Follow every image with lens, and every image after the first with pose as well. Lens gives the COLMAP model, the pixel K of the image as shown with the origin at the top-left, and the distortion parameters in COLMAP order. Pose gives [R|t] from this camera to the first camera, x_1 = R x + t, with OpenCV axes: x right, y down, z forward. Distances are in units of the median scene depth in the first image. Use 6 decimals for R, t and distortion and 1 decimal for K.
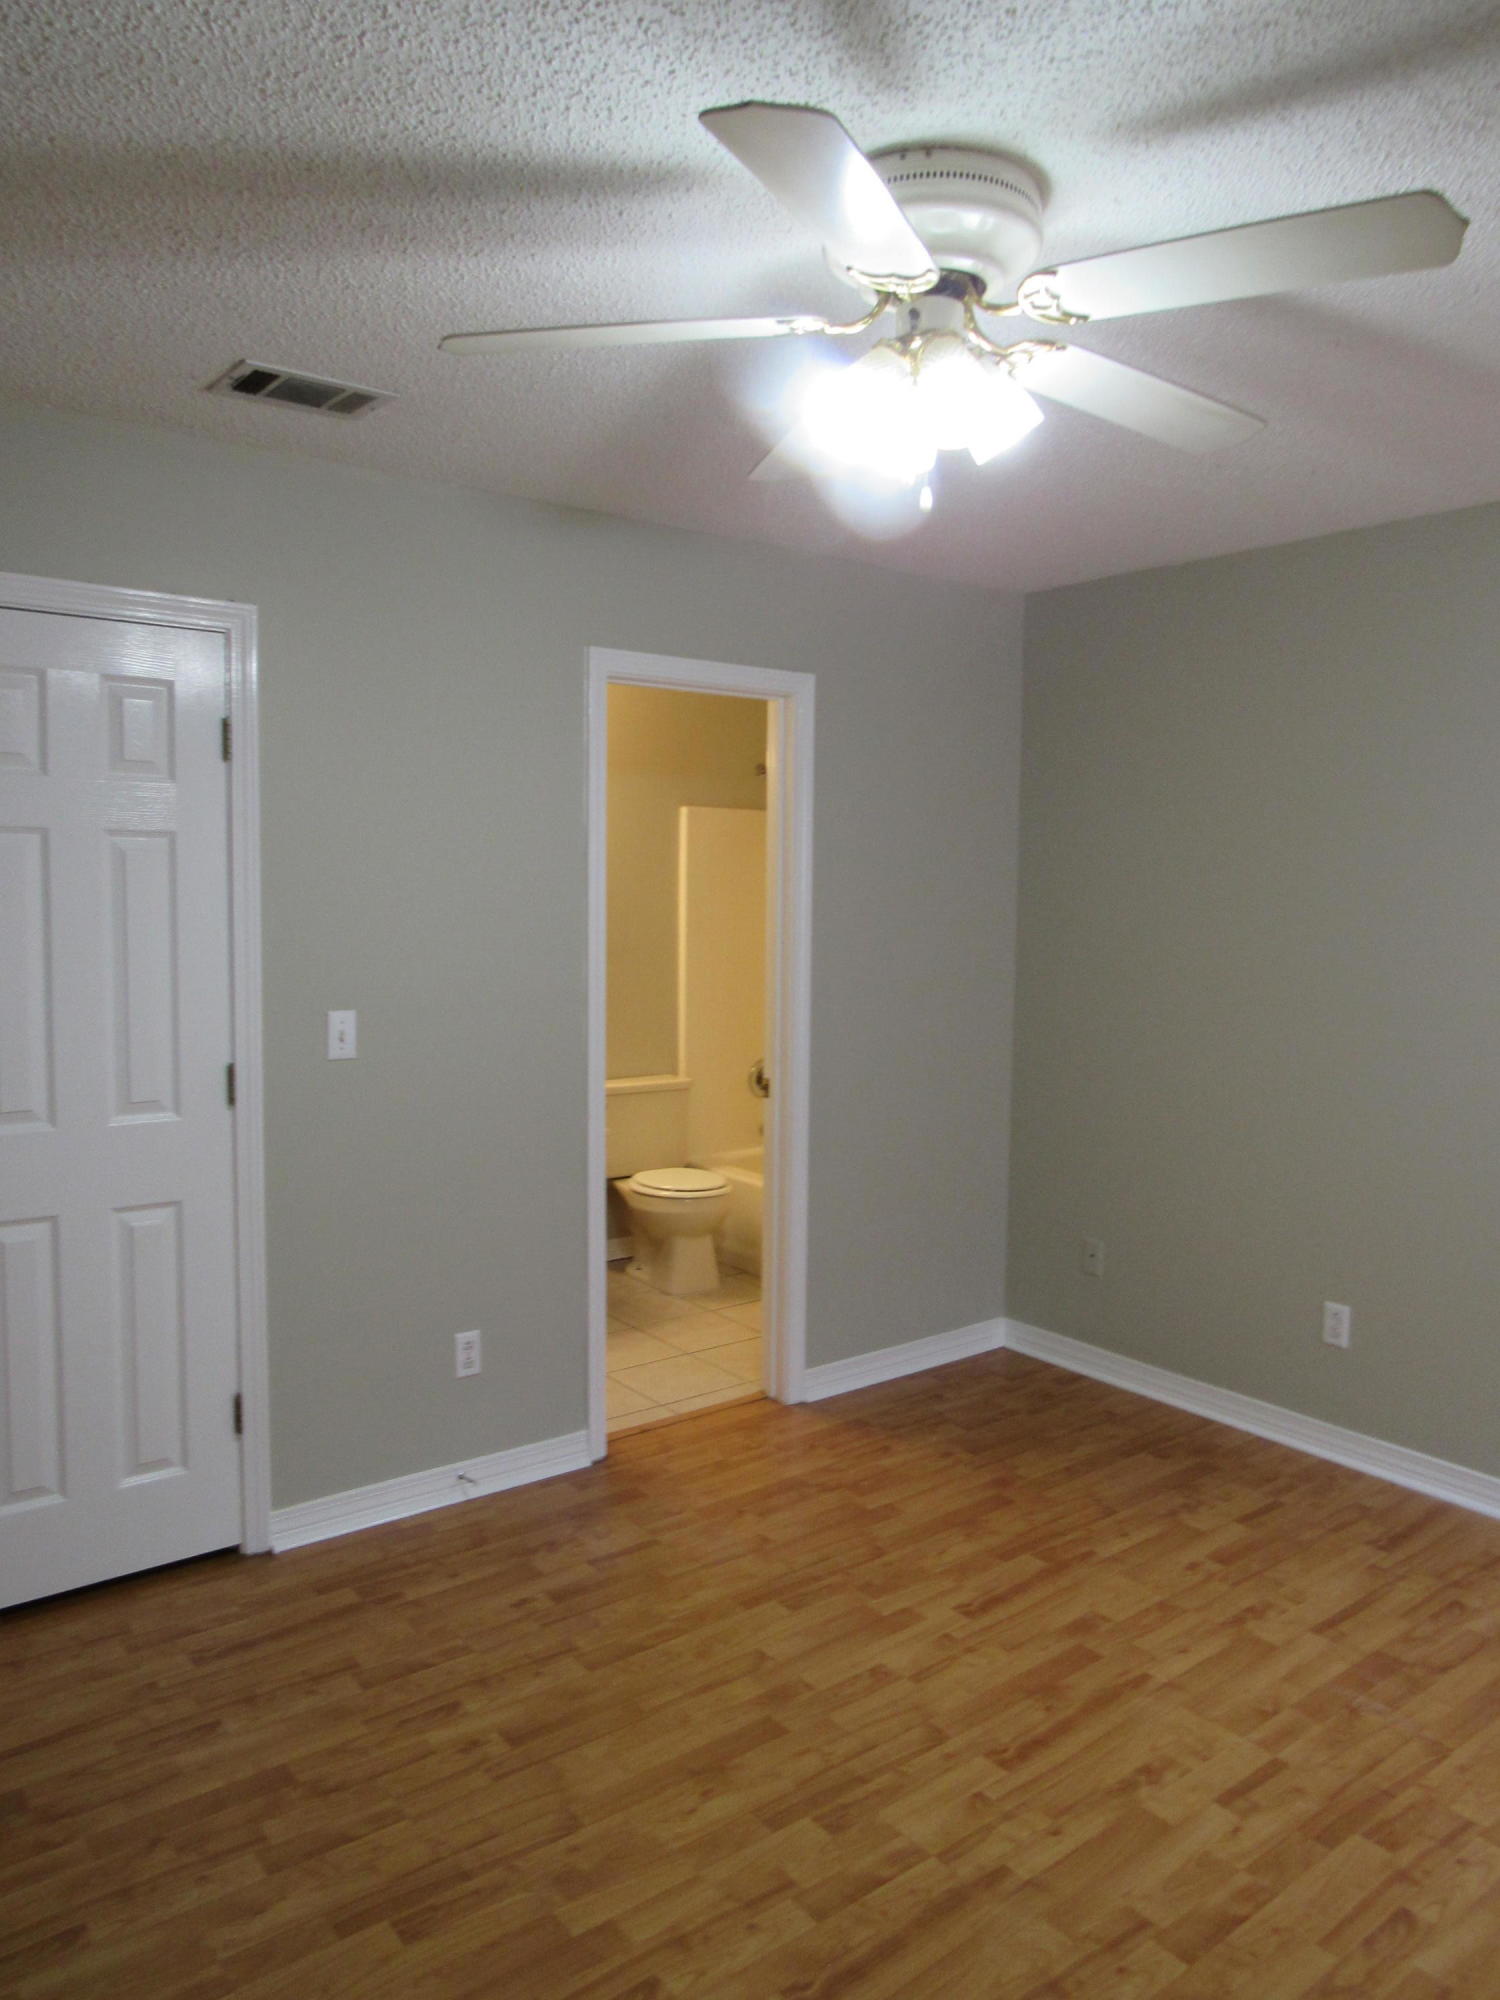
lens RADIAL K [[1432.3, 0, 750.5], [0, 1432.3, 1017.5], [0, 0, 1]] dist [-0.025185, 0.003492]
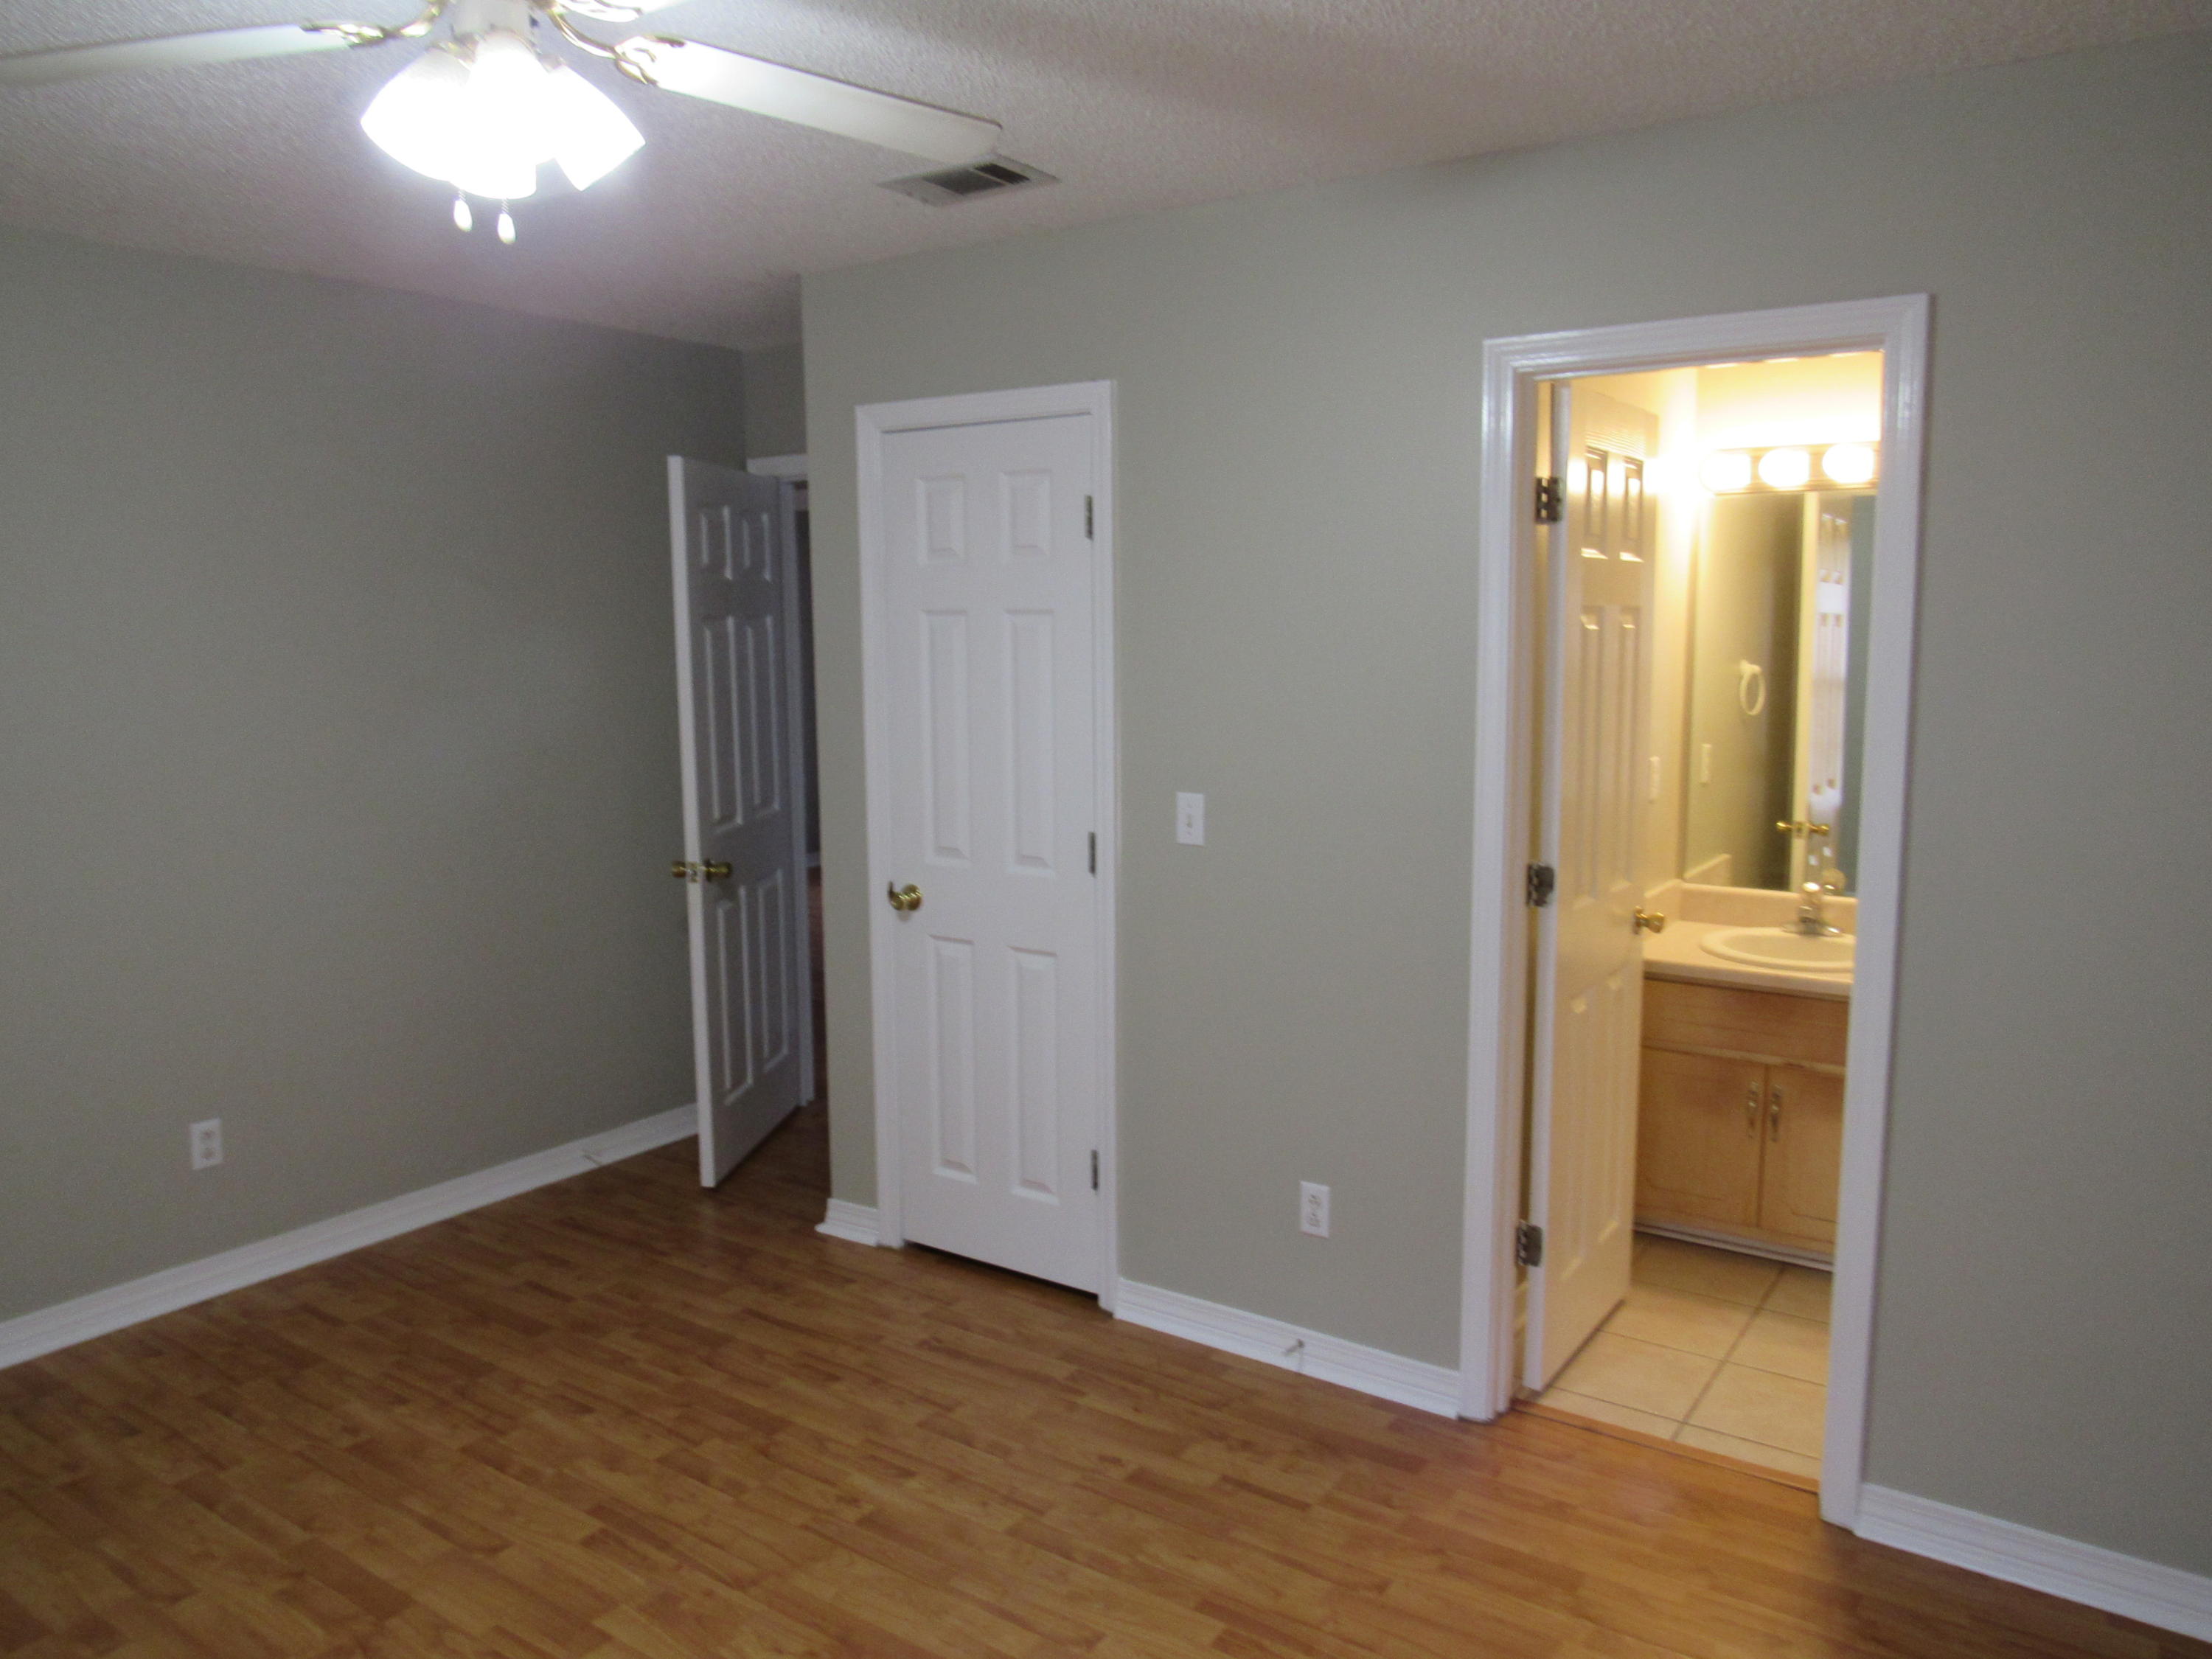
lens RADIAL K [[1584.1, 0, 1094.4], [0, 1584.1, 840.0], [0, 0, 1]] dist [-0.025185, 0.003492]
pose [[0.276980, 0.111255, -0.954413, 0.755269], [-0.082213, 0.992376, 0.091822, -0.070482], [0.957352, 0.053032, 0.284014, 0.693845]]
